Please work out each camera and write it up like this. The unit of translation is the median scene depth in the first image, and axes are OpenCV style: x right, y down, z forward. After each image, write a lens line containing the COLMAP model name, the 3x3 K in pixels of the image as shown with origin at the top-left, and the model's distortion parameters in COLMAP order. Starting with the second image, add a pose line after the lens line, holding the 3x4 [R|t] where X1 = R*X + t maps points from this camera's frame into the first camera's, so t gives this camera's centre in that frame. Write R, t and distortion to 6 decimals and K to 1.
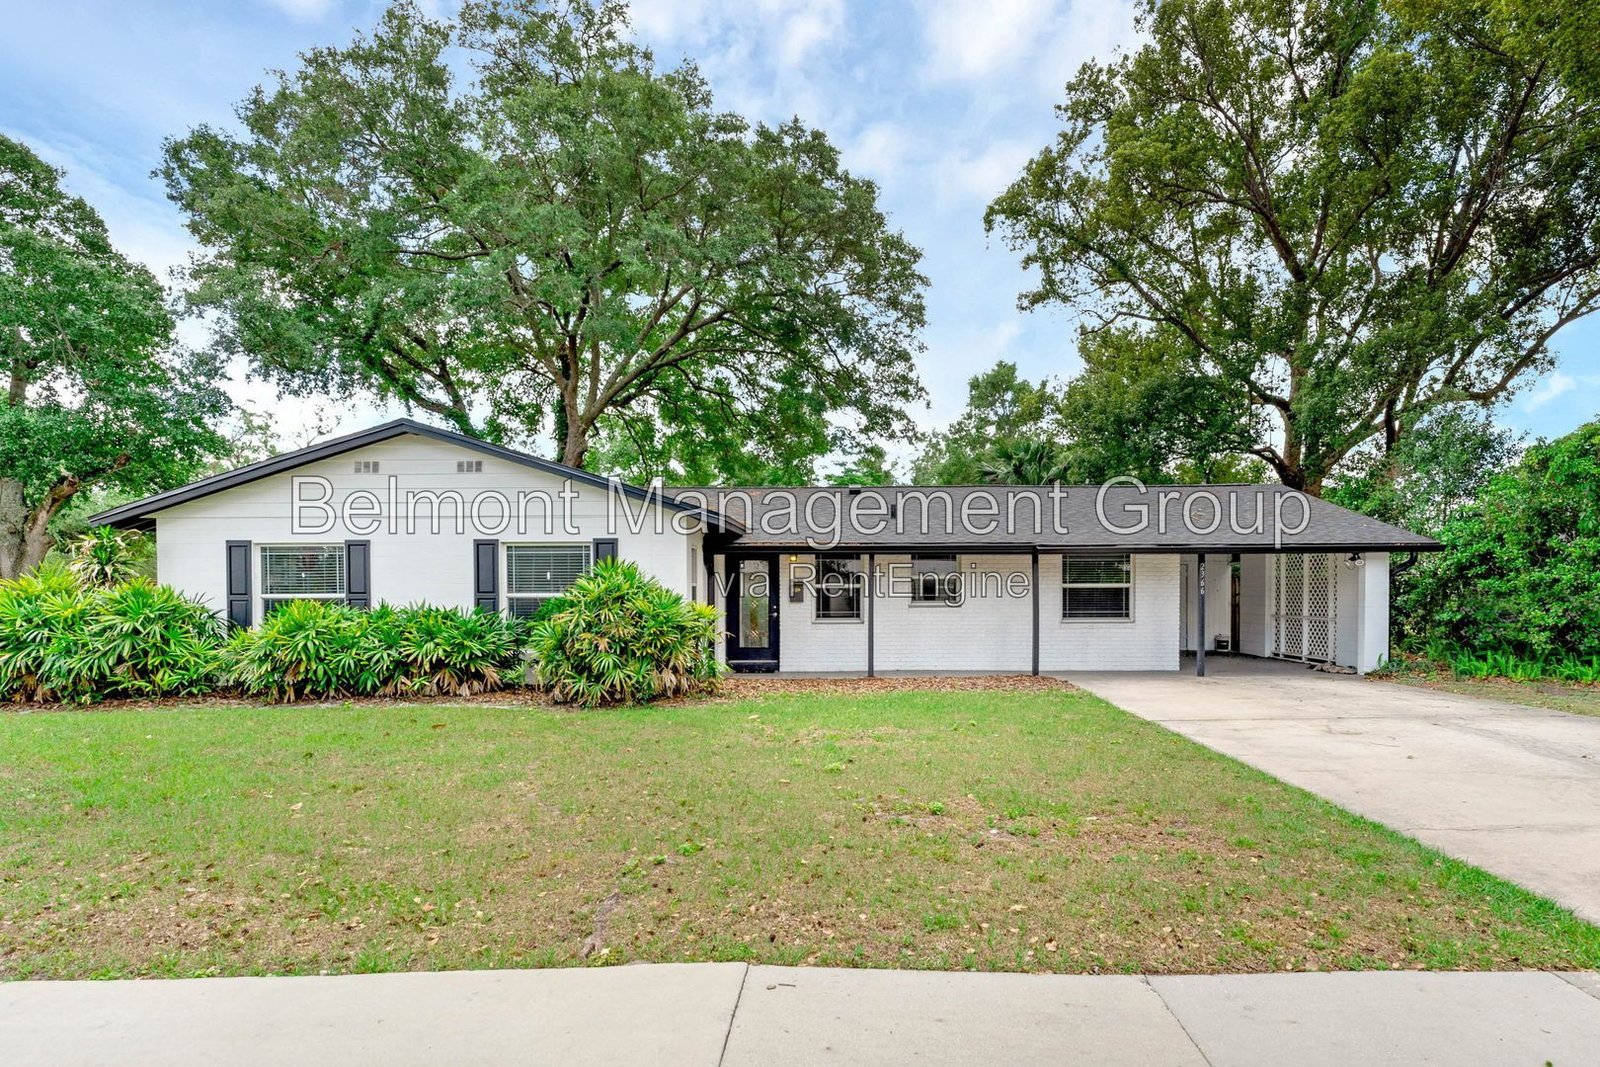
lens RADIAL K [[655.5, 0, 889.0], [0, 655.5, 593.0], [0, 0, 1]] dist [-0.002688, -0.000149]
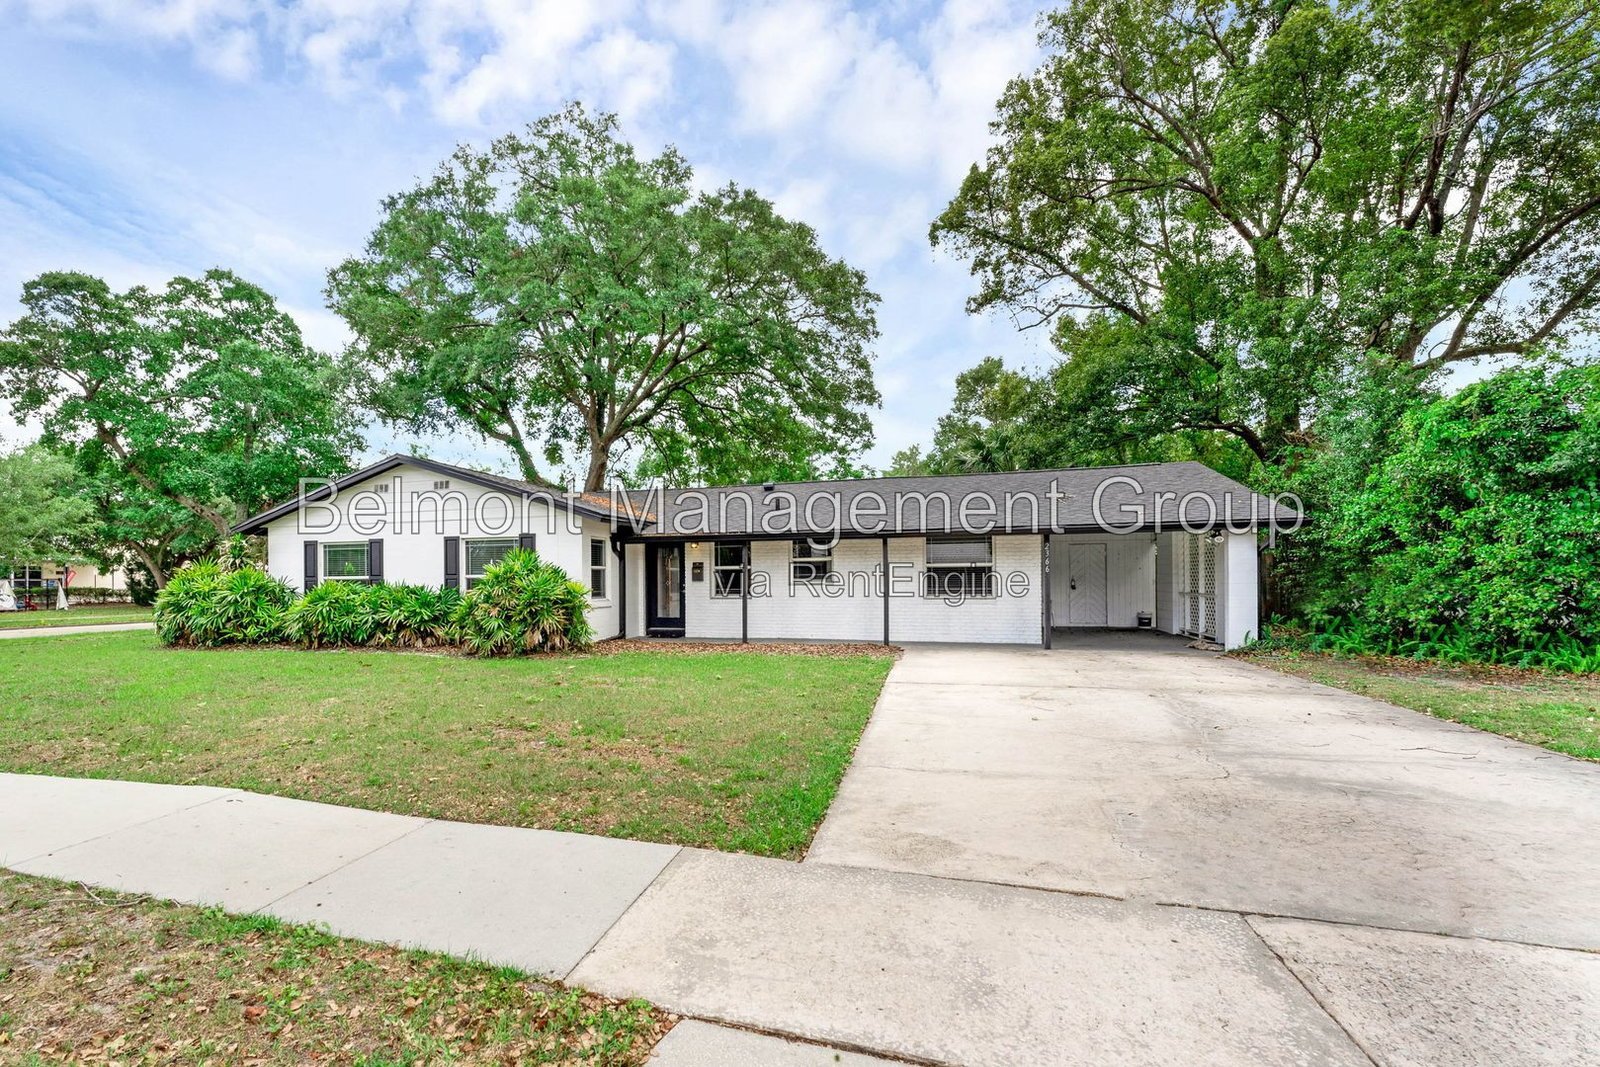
lens RADIAL K [[590.4, 0, 799.7], [0, 590.4, 565.4], [0, 0, 1]] dist [-0.000545, -0.000205]
pose [[0.970402, -0.009882, -0.241292, 0.314534], [0.006424, 0.999865, -0.015114, 0.002401], [0.241409, 0.013116, 0.970335, -0.030432]]
